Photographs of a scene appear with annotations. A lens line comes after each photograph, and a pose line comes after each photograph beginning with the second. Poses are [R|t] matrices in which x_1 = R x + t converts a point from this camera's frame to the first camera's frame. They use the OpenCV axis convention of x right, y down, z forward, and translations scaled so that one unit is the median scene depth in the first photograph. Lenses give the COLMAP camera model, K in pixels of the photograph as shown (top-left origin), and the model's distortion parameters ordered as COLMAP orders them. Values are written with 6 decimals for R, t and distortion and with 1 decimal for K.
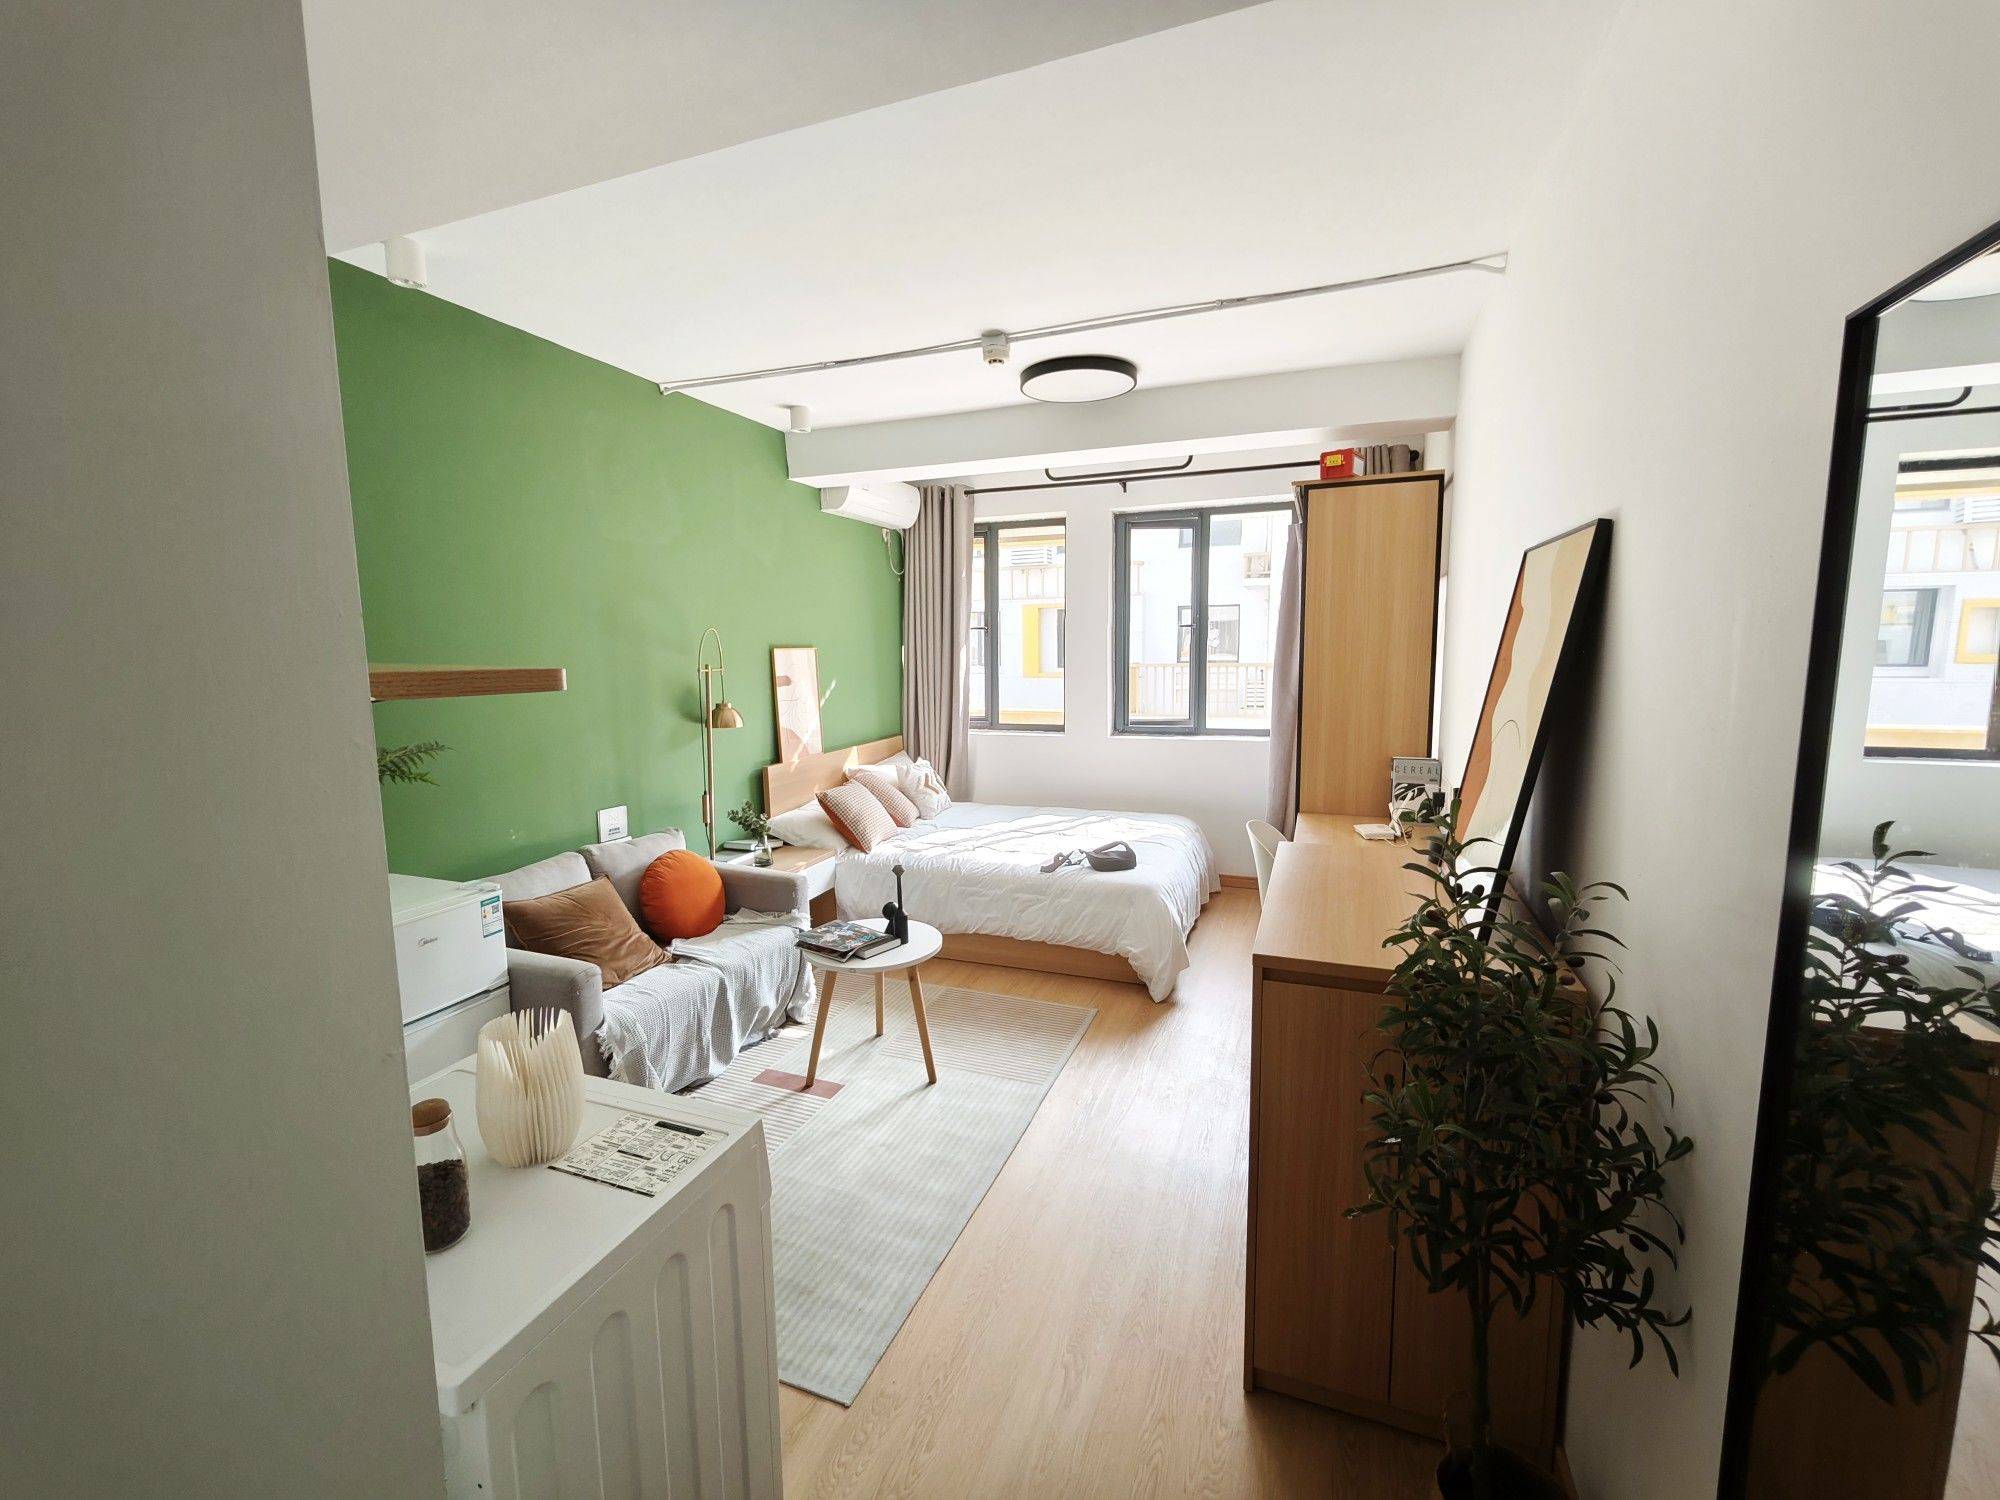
lens RADIAL K [[829.9, 0, 1004.9], [0, 829.9, 750.4], [0, 0, 1]] dist [0.000033, -0.000027]
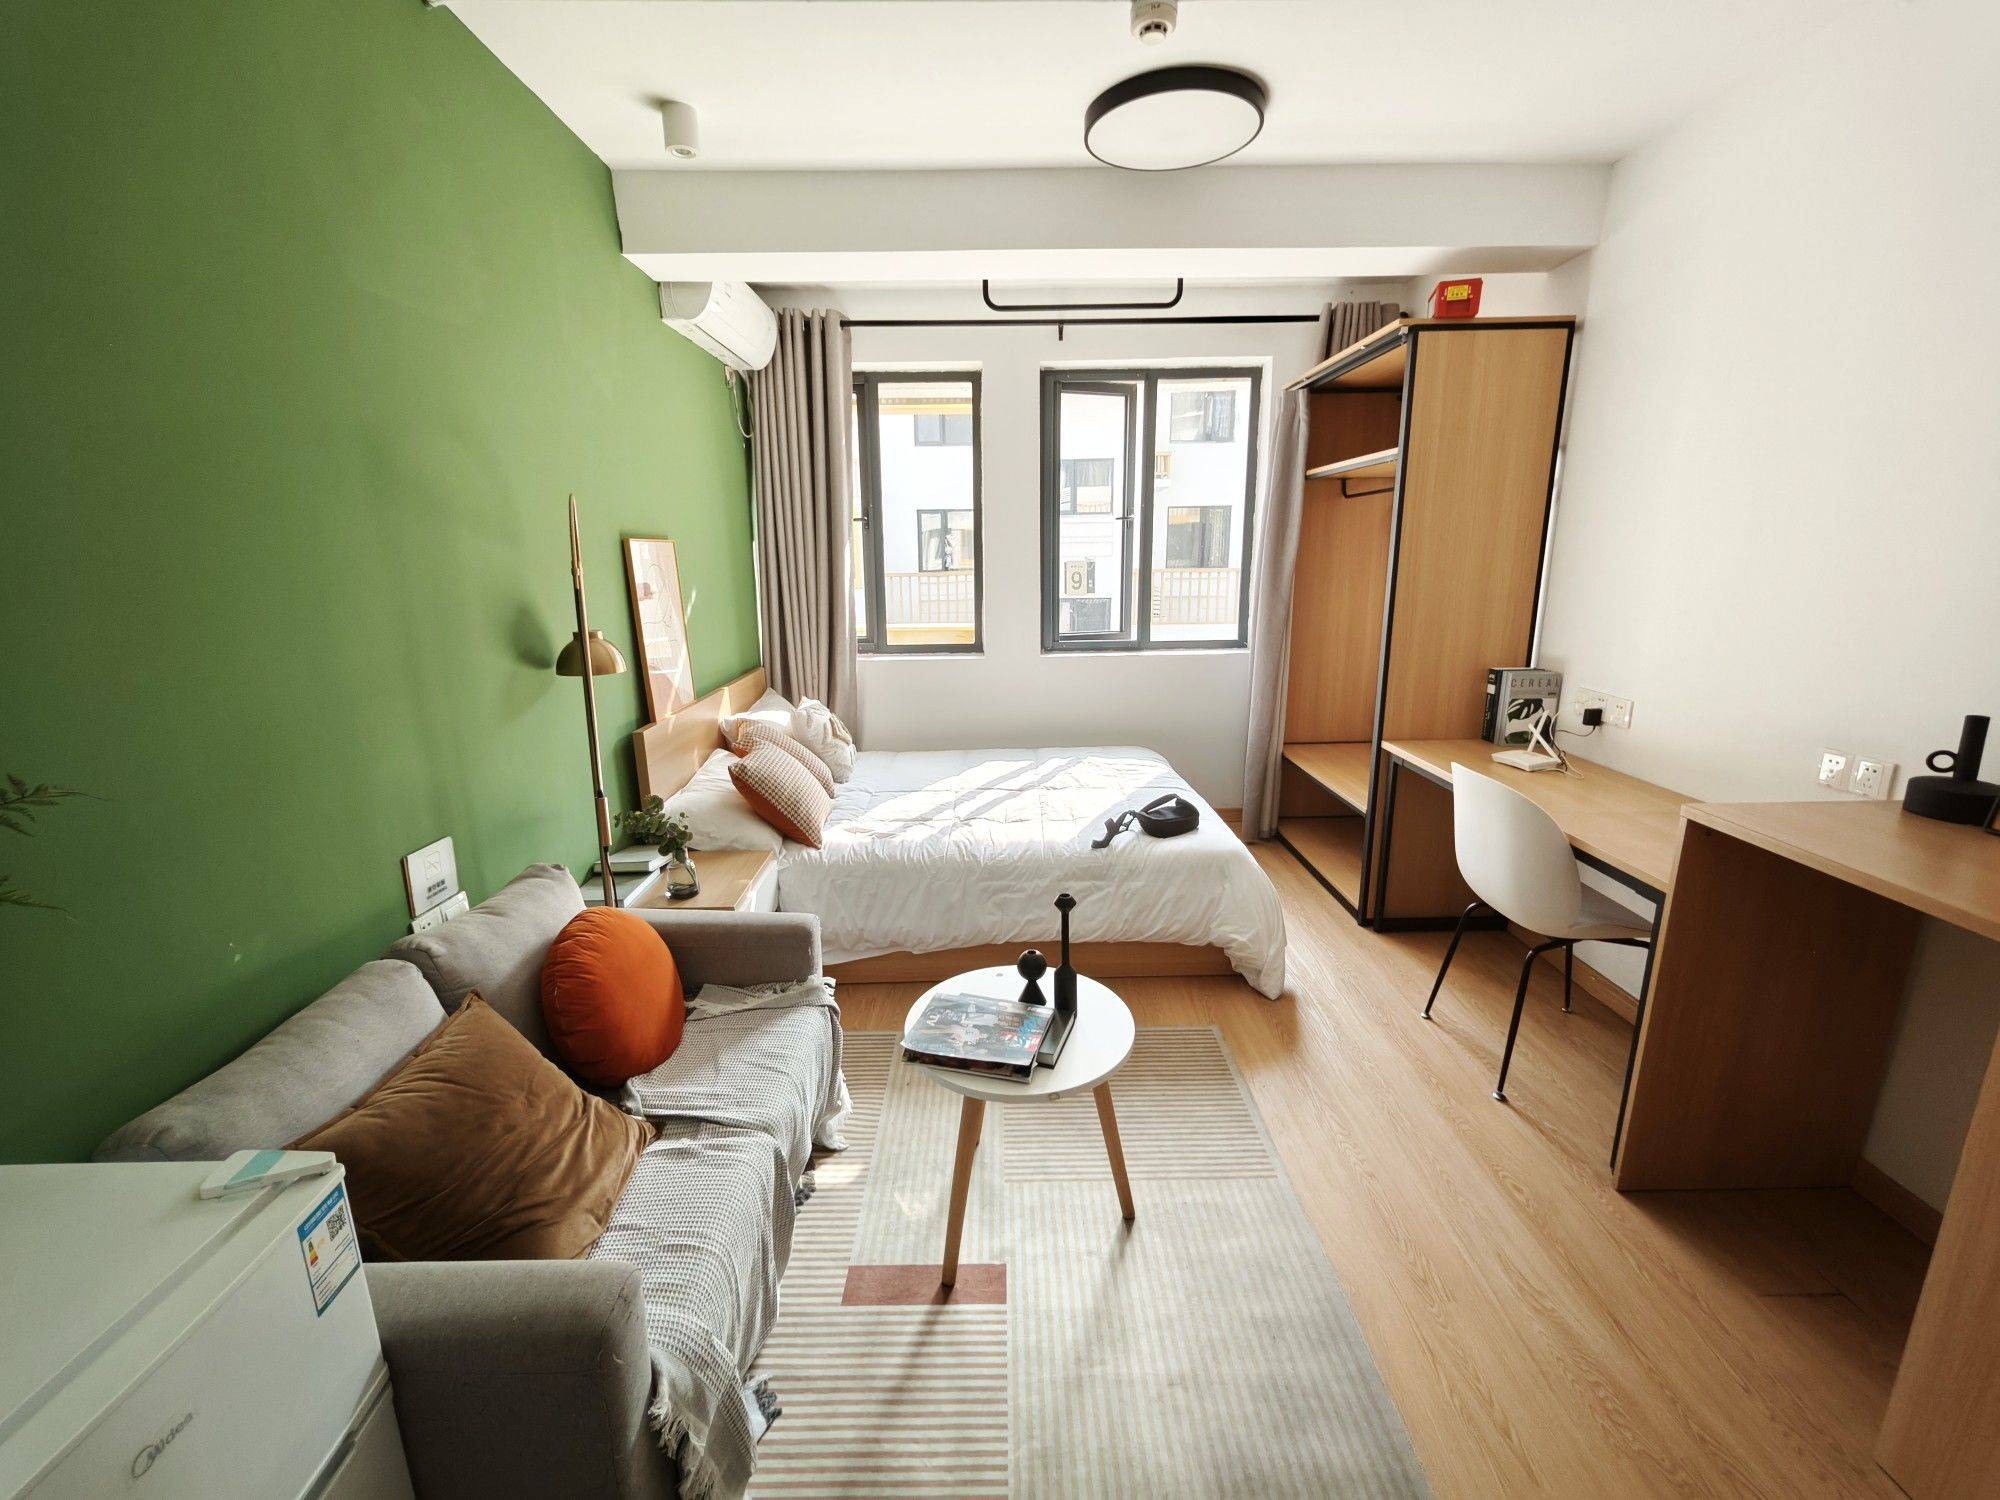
lens RADIAL K [[825.1, 0, 1005.4], [0, 825.1, 745.4], [0, 0, 1]] dist [-0.002637, 0.000126]
pose [[0.930352, -0.083225, 0.357097, -0.263969], [0.047178, 0.992975, 0.108509, -0.025118], [-0.363619, -0.084104, 0.927743, 0.335538]]
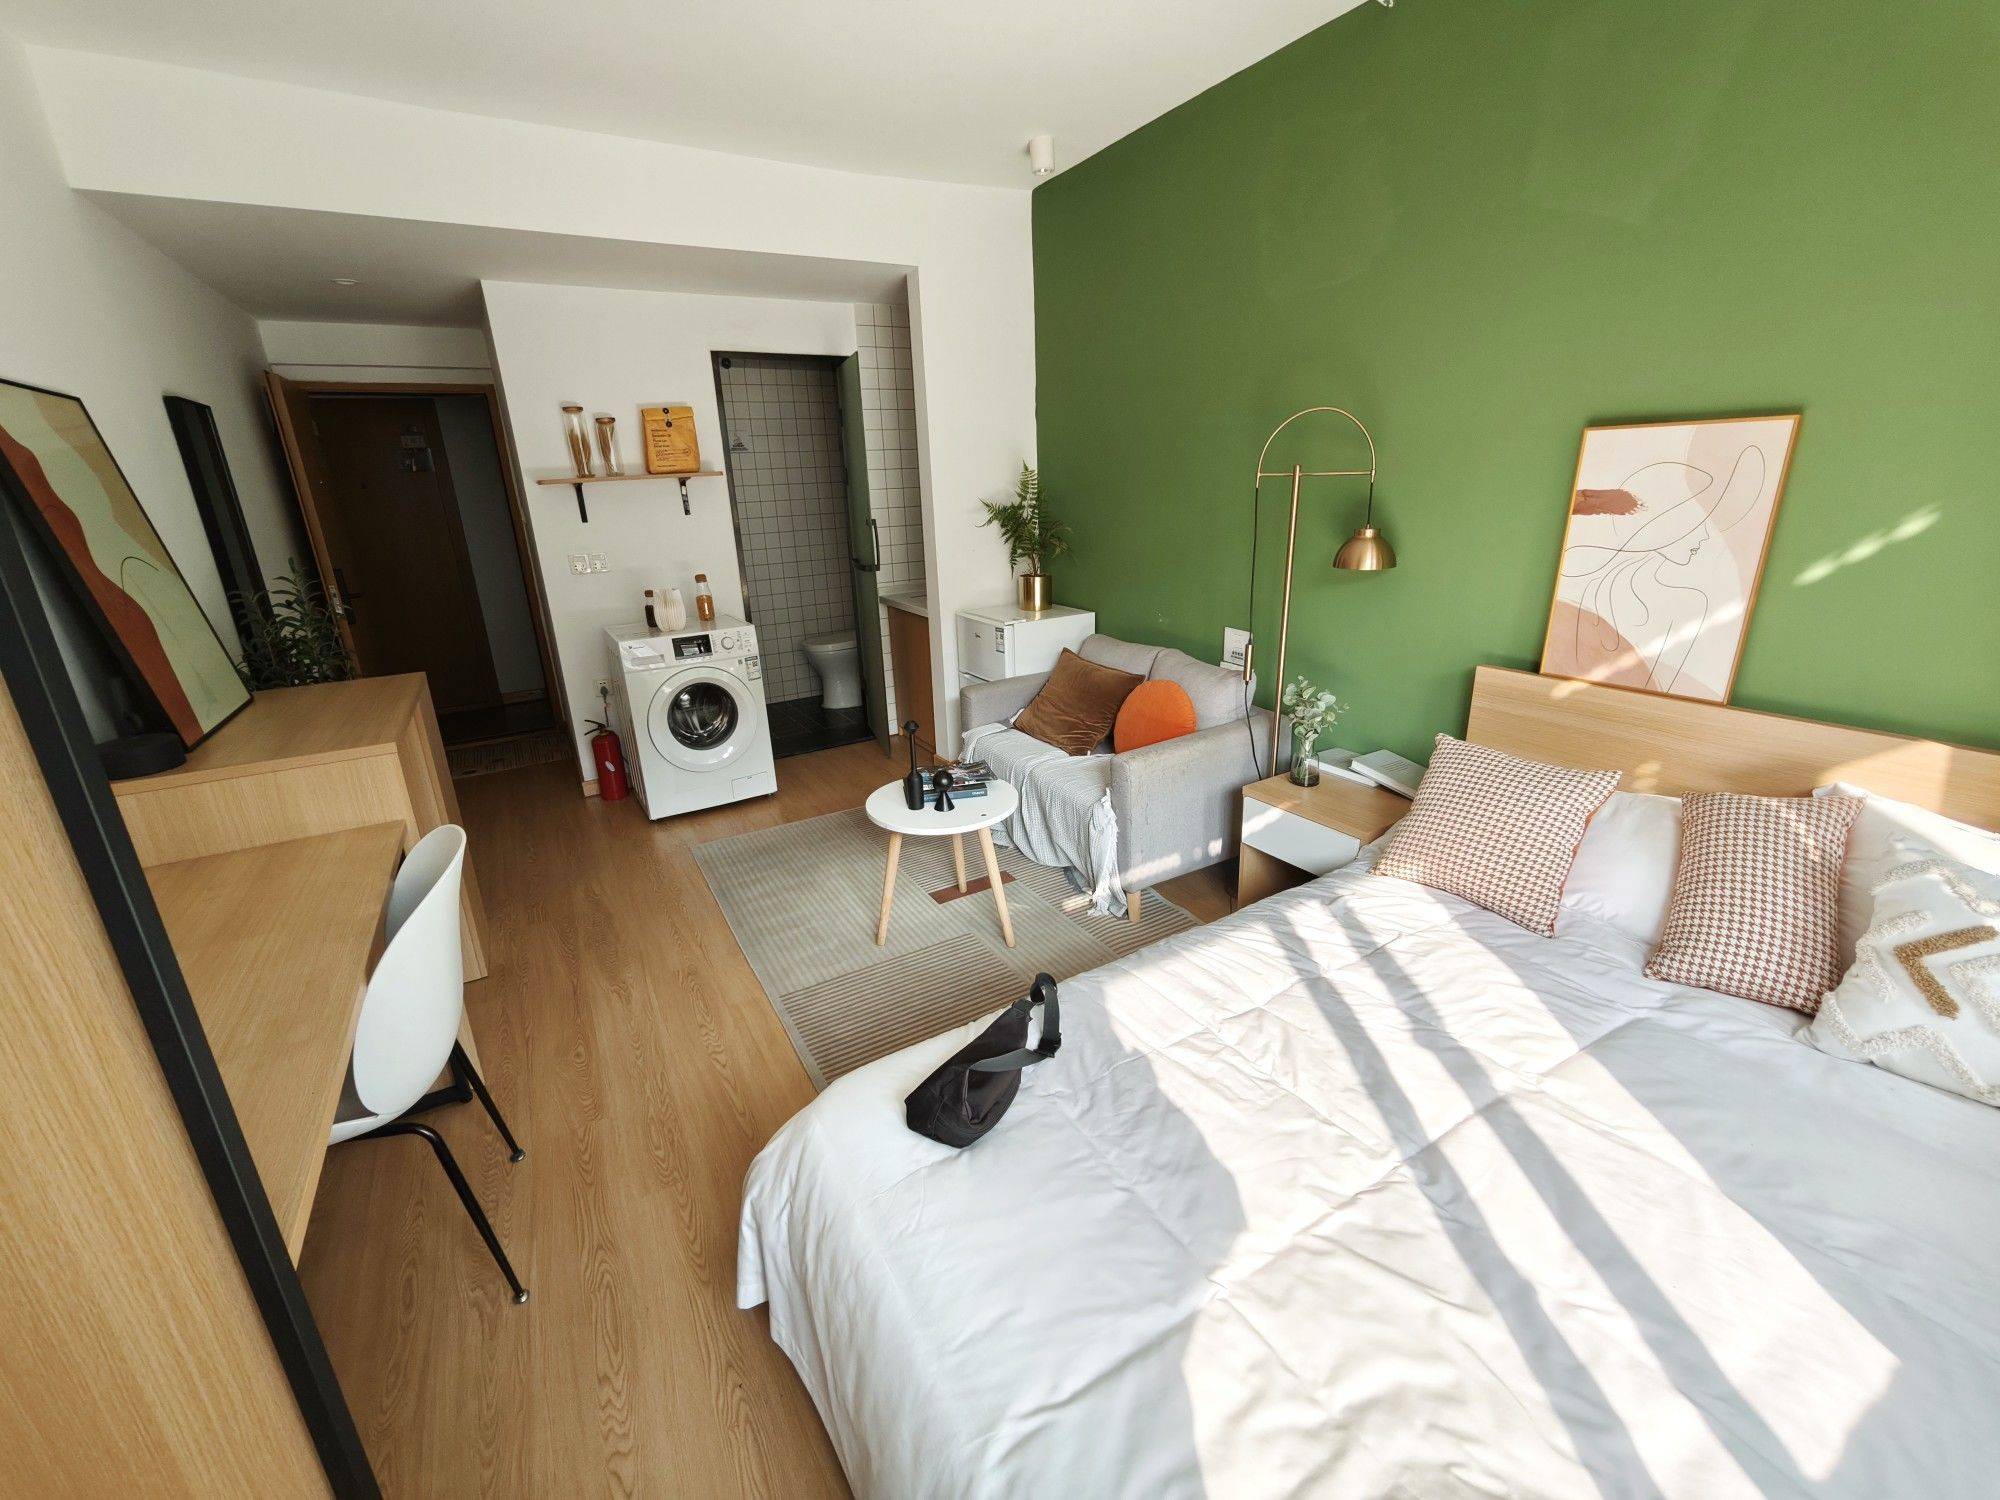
lens RADIAL K [[825.1, 0, 1005.4], [0, 825.1, 745.4], [0, 0, 1]] dist [-0.002637, 0.000126]
pose [[-0.629509, 0.272826, -0.727520, 0.314562], [-0.054001, 0.918701, 0.391246, -0.127839], [0.775115, 0.285579, -0.563597, 1.117568]]
